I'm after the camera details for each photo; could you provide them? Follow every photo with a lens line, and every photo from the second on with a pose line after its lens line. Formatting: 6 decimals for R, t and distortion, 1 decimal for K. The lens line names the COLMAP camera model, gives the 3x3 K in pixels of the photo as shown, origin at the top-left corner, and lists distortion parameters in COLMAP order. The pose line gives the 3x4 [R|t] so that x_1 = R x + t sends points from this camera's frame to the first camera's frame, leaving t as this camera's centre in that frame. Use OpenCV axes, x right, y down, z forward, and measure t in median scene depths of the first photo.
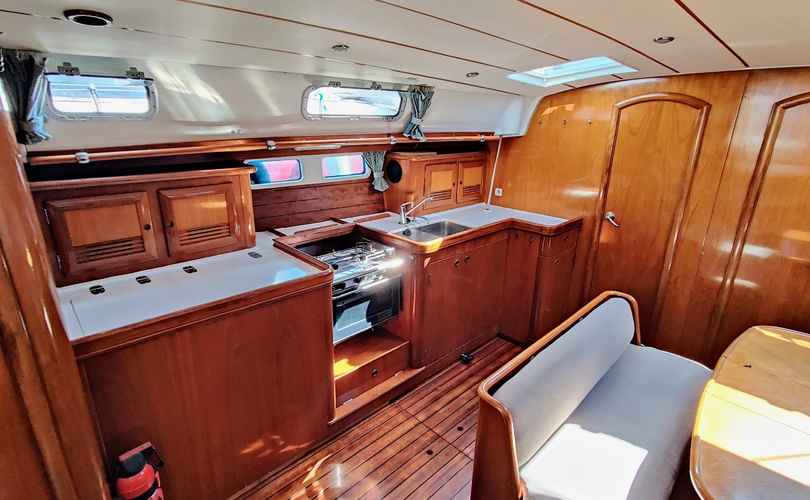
lens RADIAL K [[398.4, 0, 401.6], [0, 398.4, 245.5], [0, 0, 1]] dist [-0.006656, 0.005710]
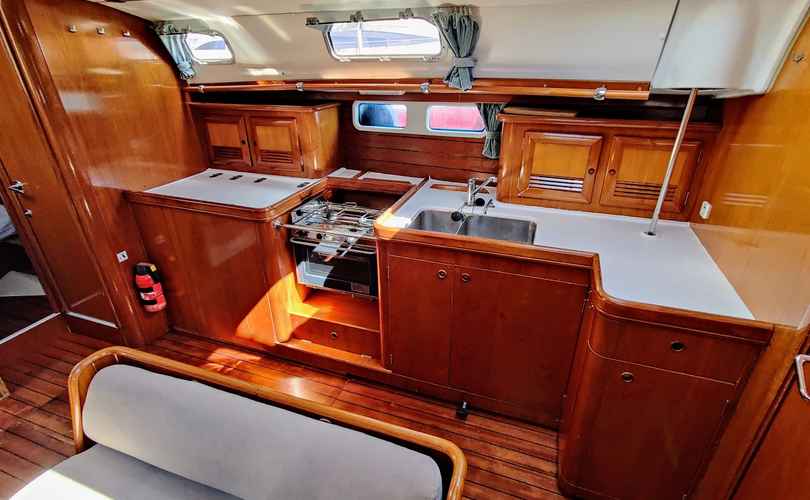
lens RADIAL K [[398.4, 0, 406.4], [0, 398.4, 246.3], [0, 0, 1]] dist [-0.006656, 0.005710]
pose [[0.449868, 0.367022, -0.814195, 0.712289], [-0.258457, 0.926148, 0.274682, -0.190193], [0.854880, 0.086864, 0.511503, 0.627299]]
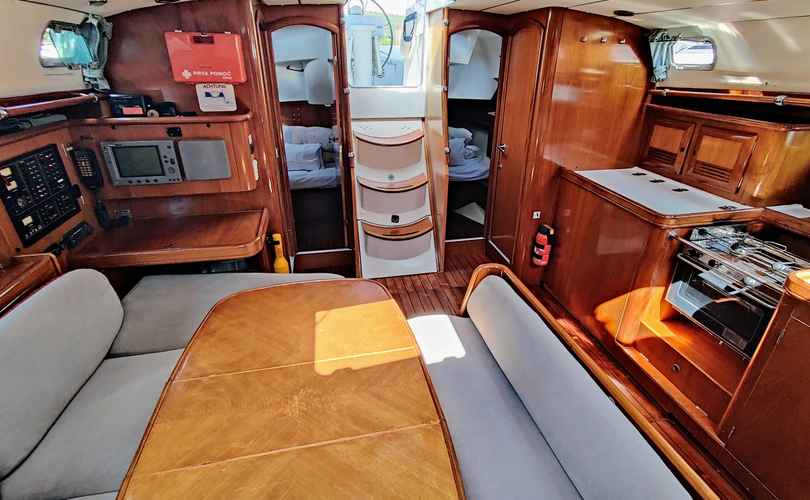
lens RADIAL K [[398.4, 0, 409.4], [0, 398.4, 246.2], [0, 0, 1]] dist [-0.006656, 0.005710]
pose [[-0.521084, 0.353488, -0.776864, 0.829335], [-0.277689, 0.790468, 0.545939, -0.214063], [0.807069, 0.500207, -0.313741, 0.651744]]
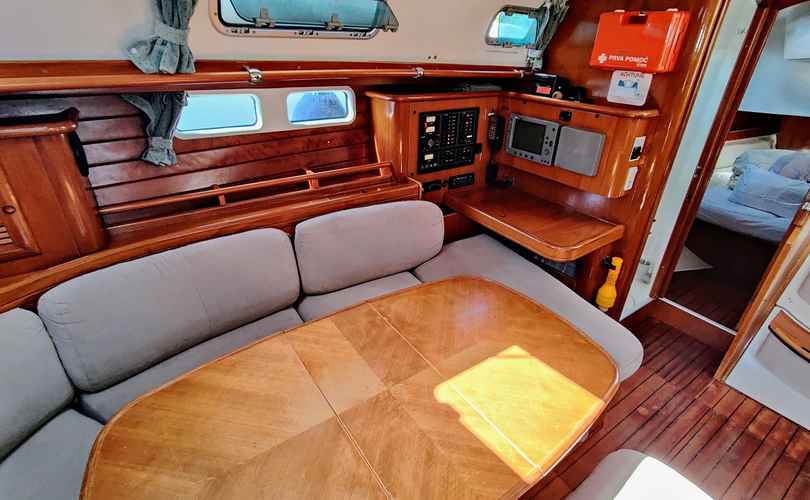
lens RADIAL K [[398.4, 0, 412.3], [0, 398.4, 248.3], [0, 0, 1]] dist [-0.006656, 0.005710]
pose [[-0.986715, -0.113004, 0.116724, 0.521573], [0.004101, 0.700910, 0.713238, -0.206952], [-0.162412, 0.704241, -0.691135, 0.685876]]
